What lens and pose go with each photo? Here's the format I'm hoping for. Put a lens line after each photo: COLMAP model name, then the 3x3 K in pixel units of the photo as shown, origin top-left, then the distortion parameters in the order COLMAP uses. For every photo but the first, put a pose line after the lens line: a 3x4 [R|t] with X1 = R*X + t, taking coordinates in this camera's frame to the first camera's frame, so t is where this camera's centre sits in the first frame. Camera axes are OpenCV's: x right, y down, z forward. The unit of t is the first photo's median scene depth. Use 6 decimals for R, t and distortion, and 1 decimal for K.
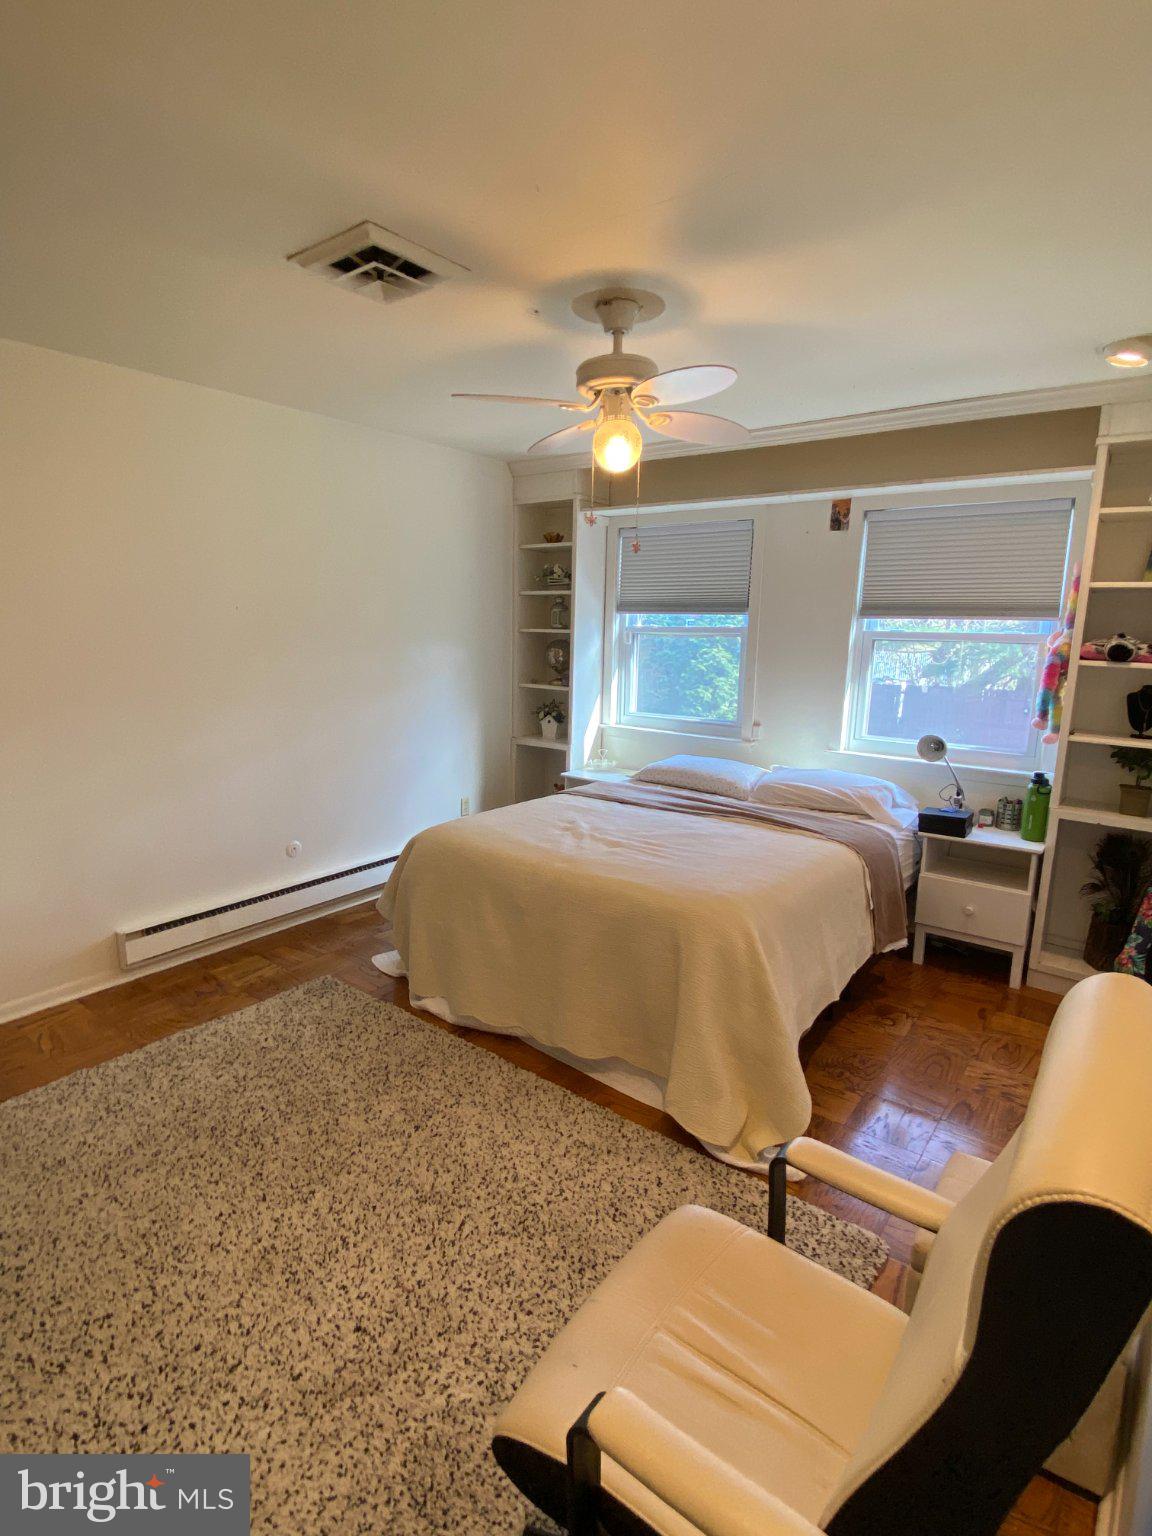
lens RADIAL K [[790.7, 0, 567.3], [0, 790.7, 775.4], [0, 0, 1]] dist [0.094211, -0.086977]
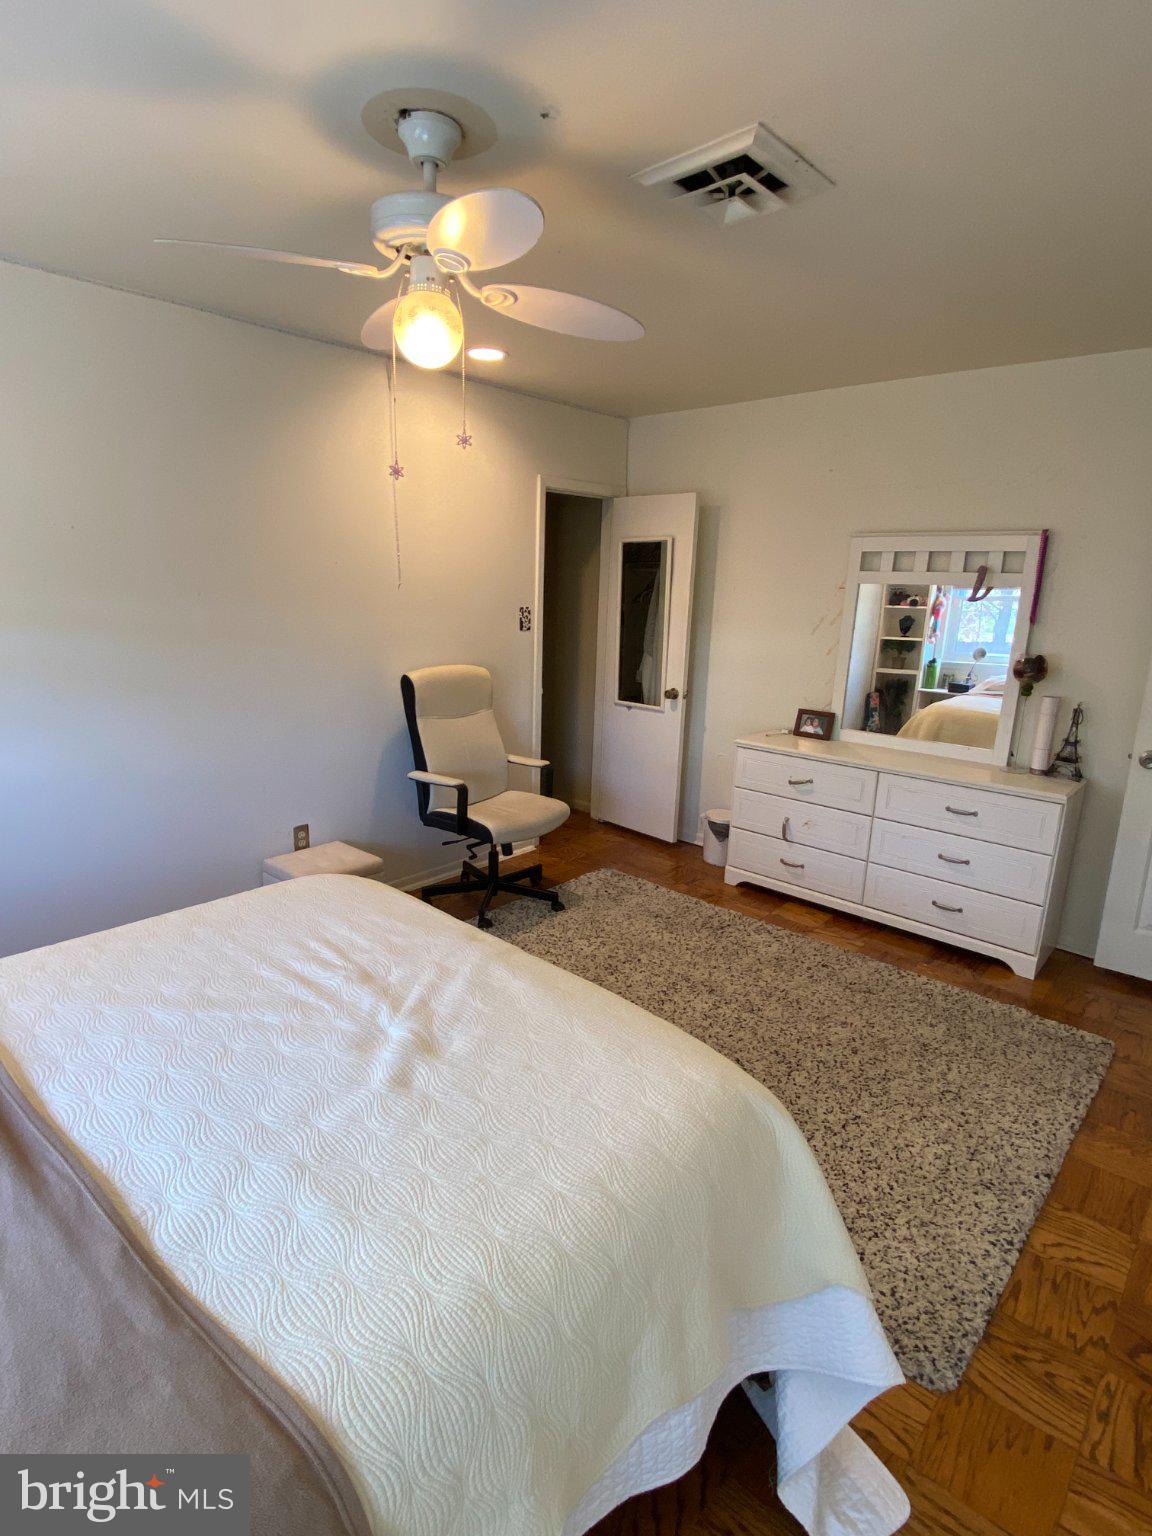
lens RADIAL K [[790.7, 0, 567.3], [0, 790.7, 775.4], [0, 0, 1]] dist [0.094211, -0.086977]
pose [[-0.995432, -0.065803, 0.069175, -0.104710], [-0.031948, 0.912355, 0.408151, -0.273088], [-0.089969, 0.404077, -0.910290, 1.432378]]
